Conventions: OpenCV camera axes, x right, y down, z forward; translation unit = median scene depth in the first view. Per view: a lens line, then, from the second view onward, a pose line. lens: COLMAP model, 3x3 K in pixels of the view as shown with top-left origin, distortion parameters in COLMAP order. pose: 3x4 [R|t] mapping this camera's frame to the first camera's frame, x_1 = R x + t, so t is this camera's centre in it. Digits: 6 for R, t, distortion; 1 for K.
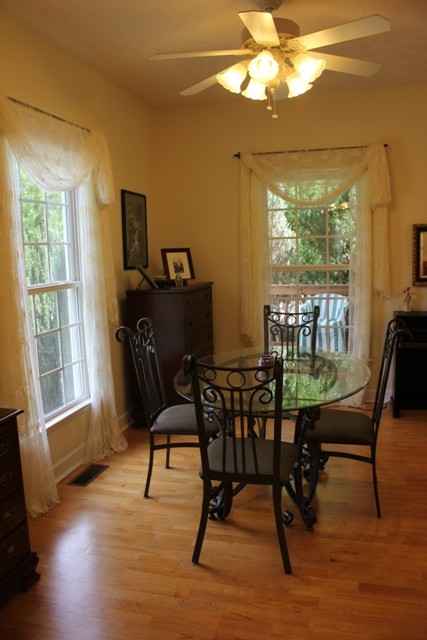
lens RADIAL K [[542.1, 0, 213.5], [0, 542.1, 320.0], [0, 0, 1]] dist [-0.168642, 0.167992]
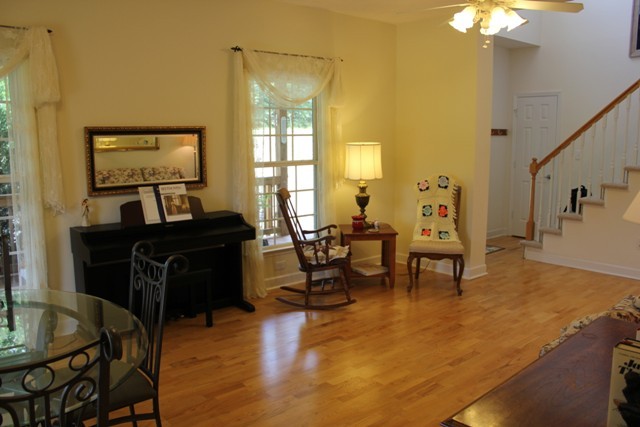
lens RADIAL K [[542.1, 0, 320.0], [0, 542.1, 213.5], [0, 0, 1]] dist [-0.168642, 0.167992]
pose [[0.555522, -0.089528, 0.826668, -0.140697], [0.086975, 0.994989, 0.049310, -0.046768], [-0.826940, 0.044507, 0.560526, 0.193585]]
